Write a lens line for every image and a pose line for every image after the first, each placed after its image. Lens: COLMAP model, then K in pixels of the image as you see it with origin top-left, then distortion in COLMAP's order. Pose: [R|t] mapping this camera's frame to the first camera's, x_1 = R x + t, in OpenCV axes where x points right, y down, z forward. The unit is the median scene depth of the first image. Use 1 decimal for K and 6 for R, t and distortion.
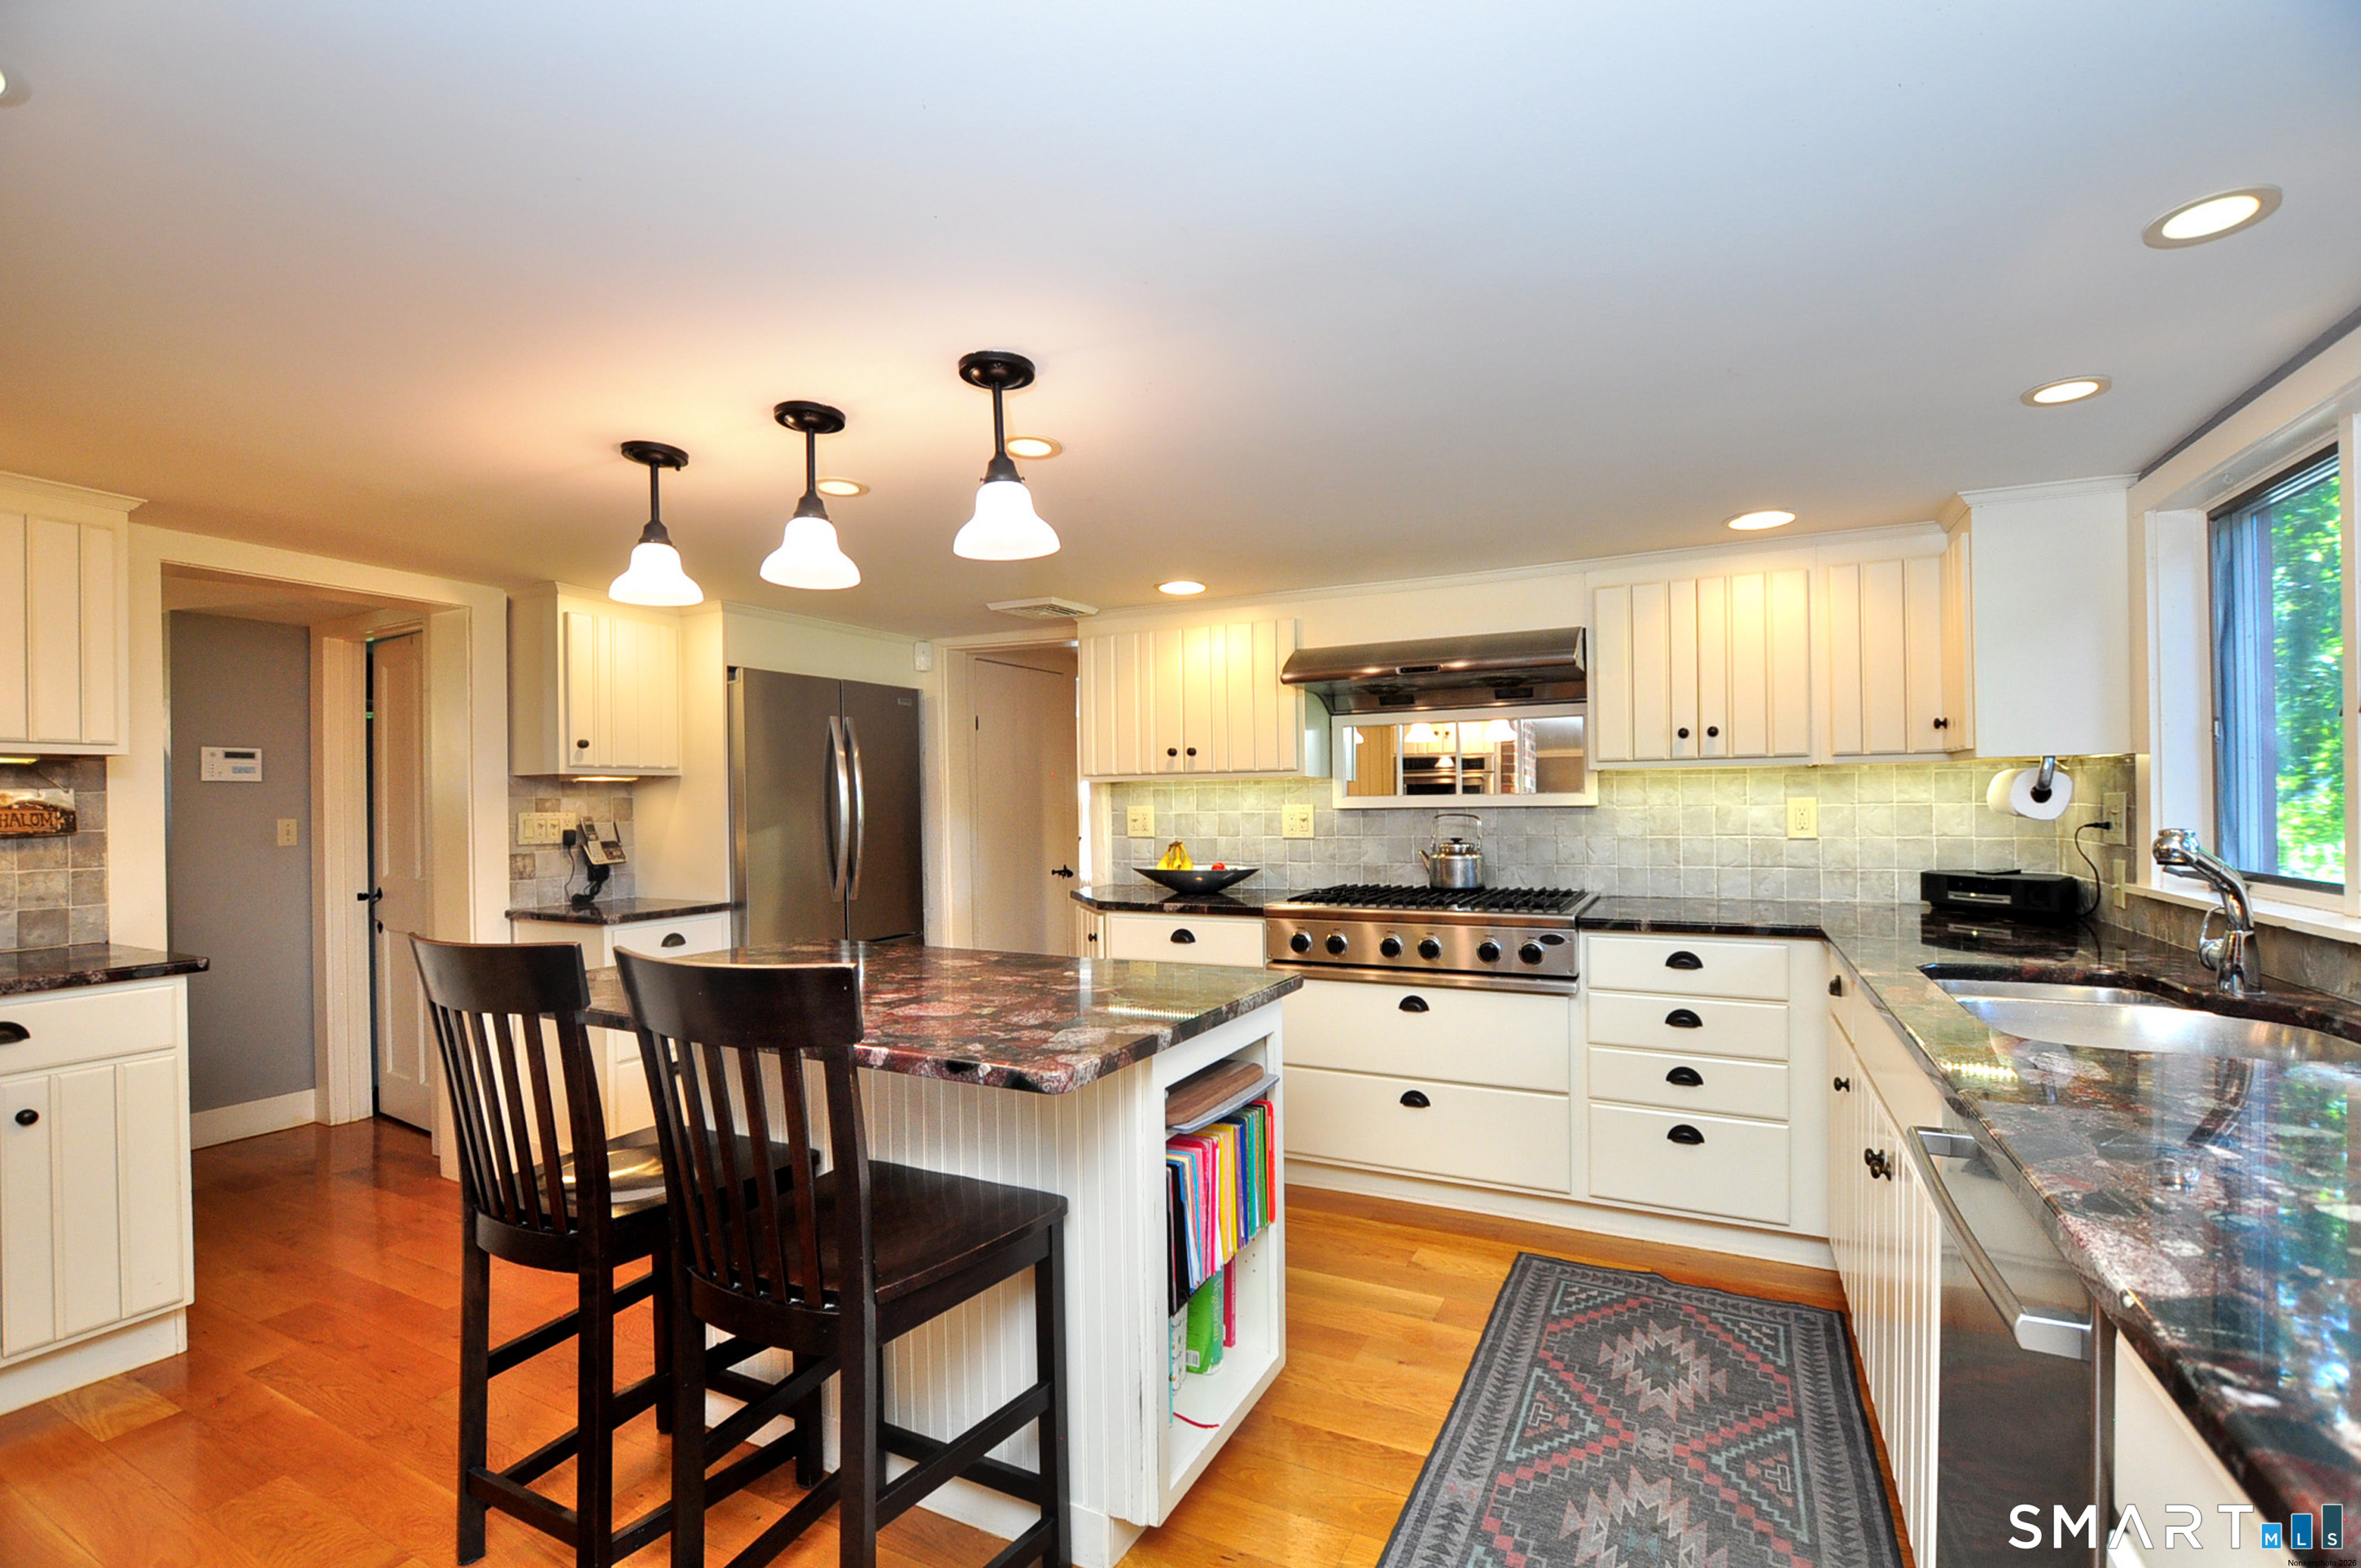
lens RADIAL K [[1052.6, 0, 1189.6], [0, 1052.6, 796.0], [0, 0, 1]] dist [-0.025476, 0.000586]
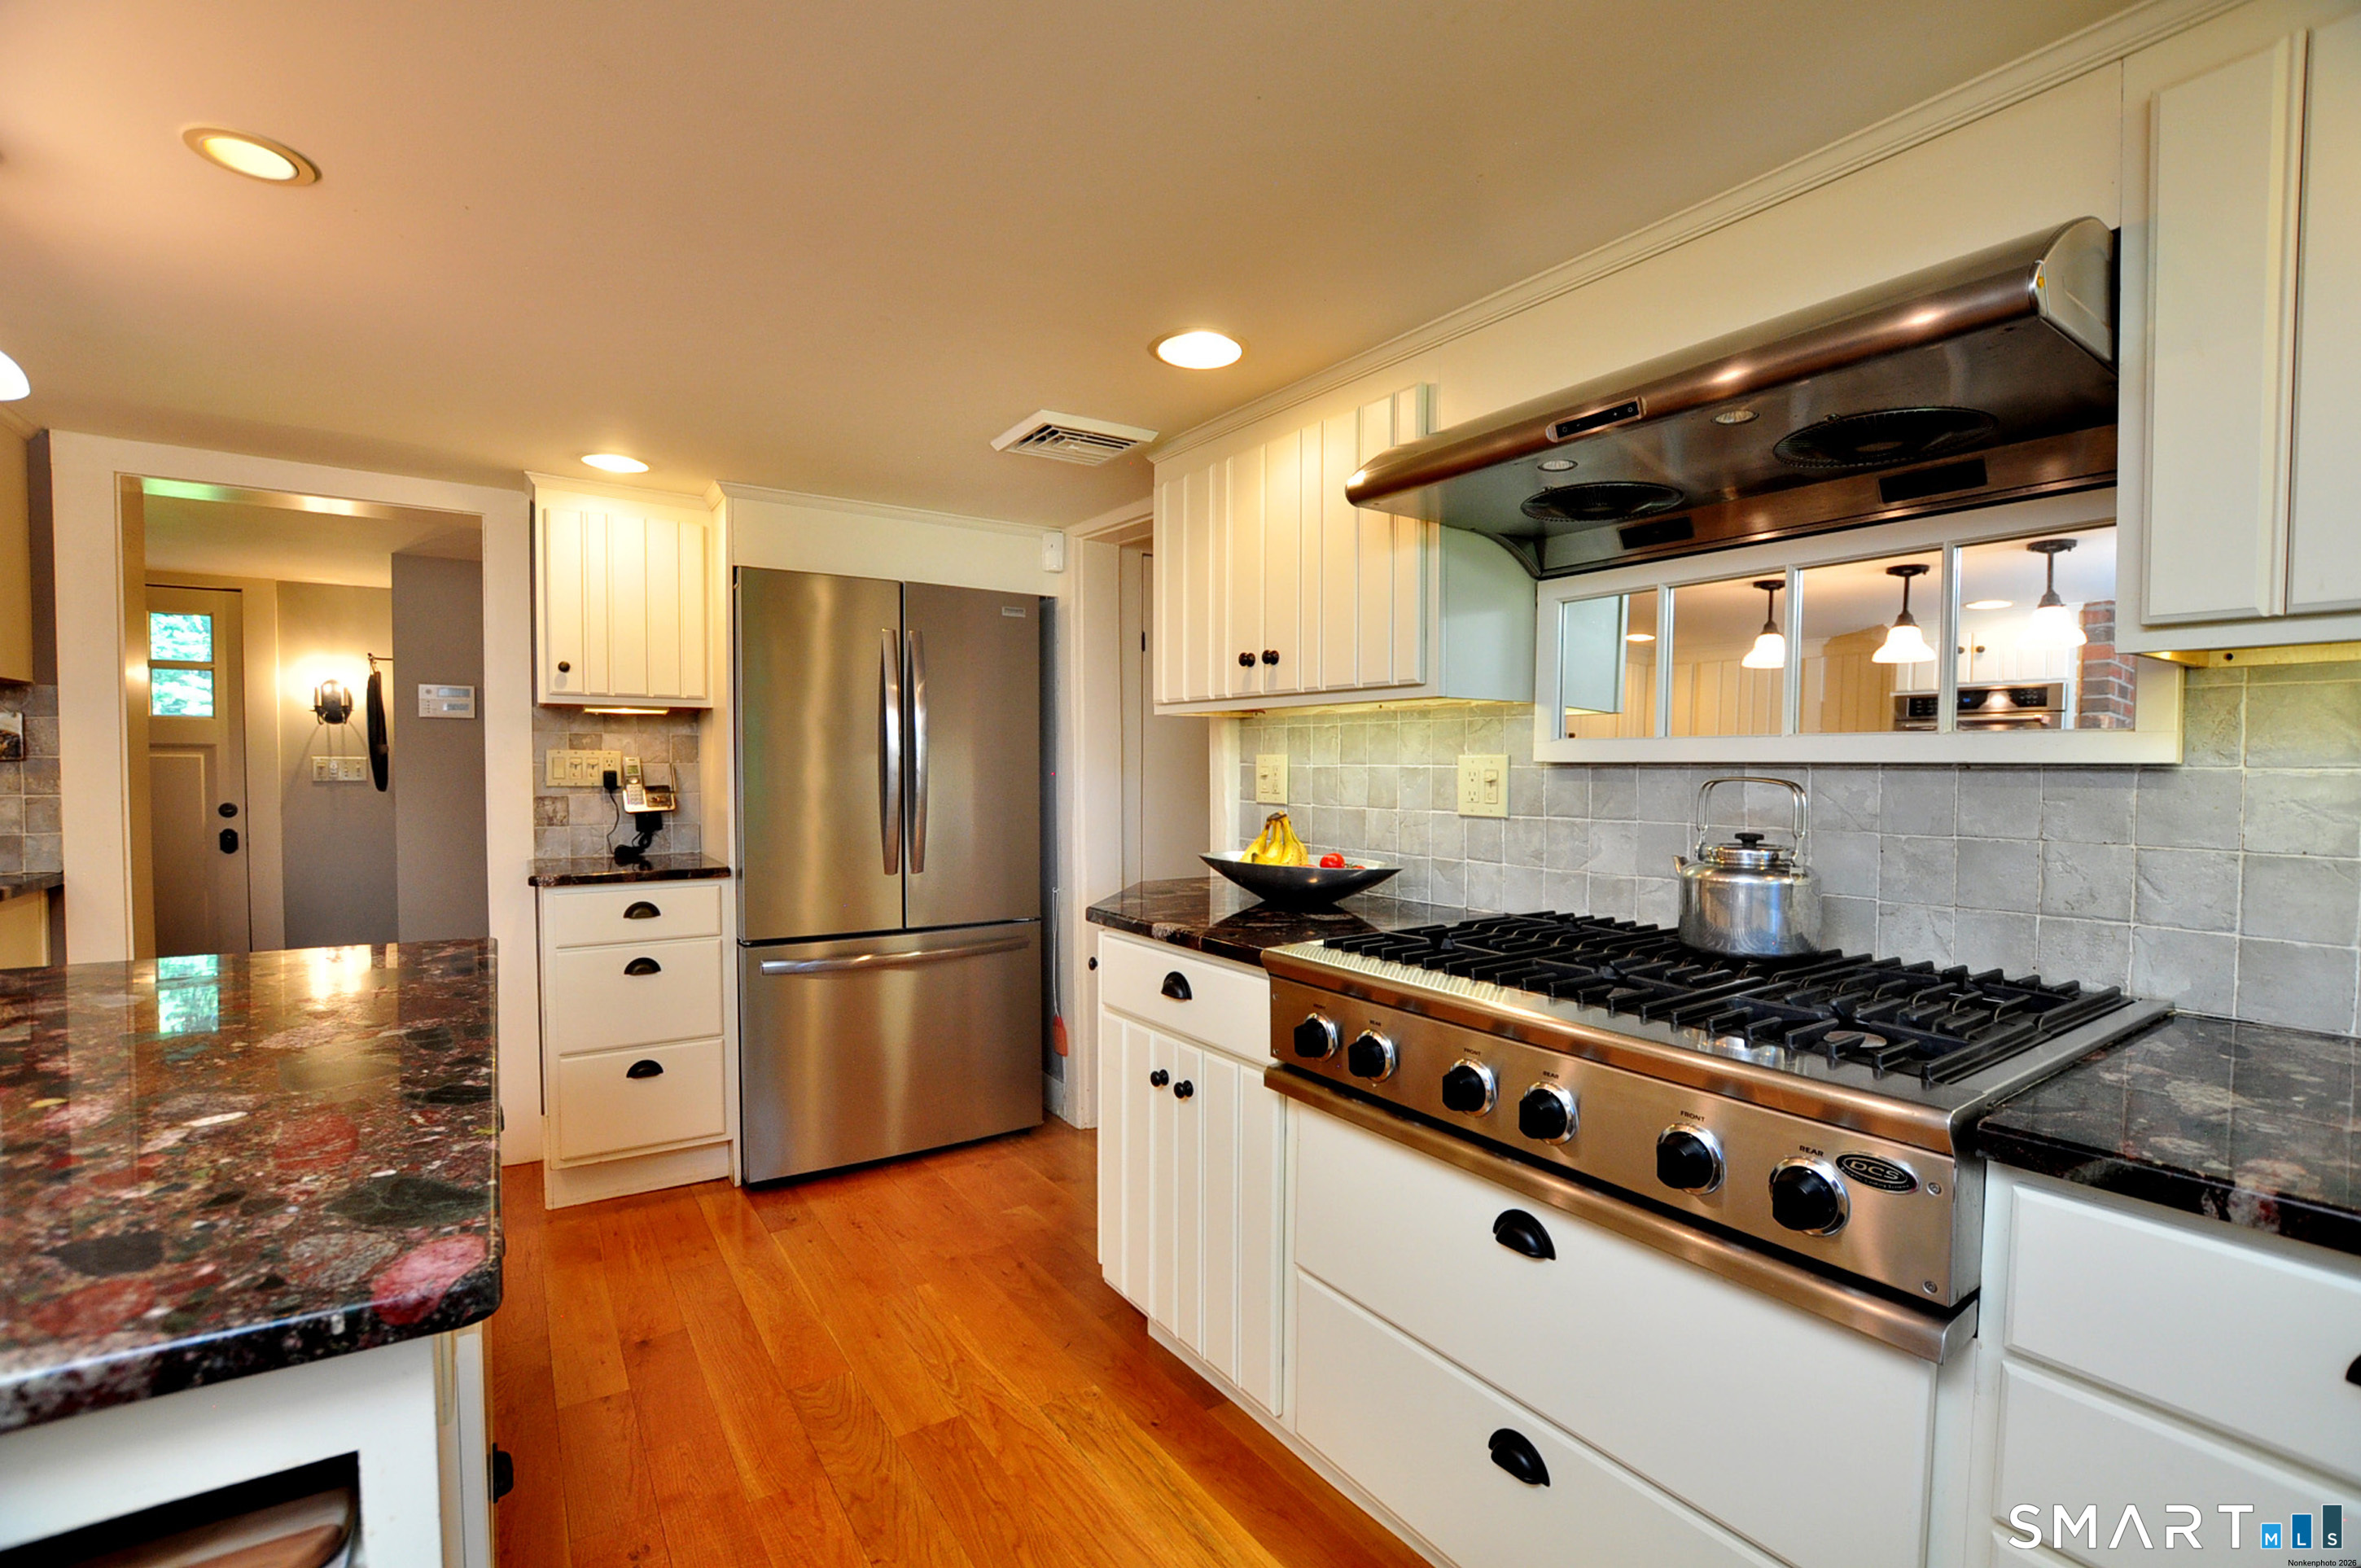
lens RADIAL K [[1052.6, 0, 1170.4], [0, 1052.6, 797.7], [0, 0, 1]] dist [-0.025476, 0.000586]
pose [[0.875165, 0.035080, -0.482551, 0.237757], [-0.015251, 0.998873, 0.044955, 0.009190], [0.483584, -0.031984, 0.874713, 0.484807]]
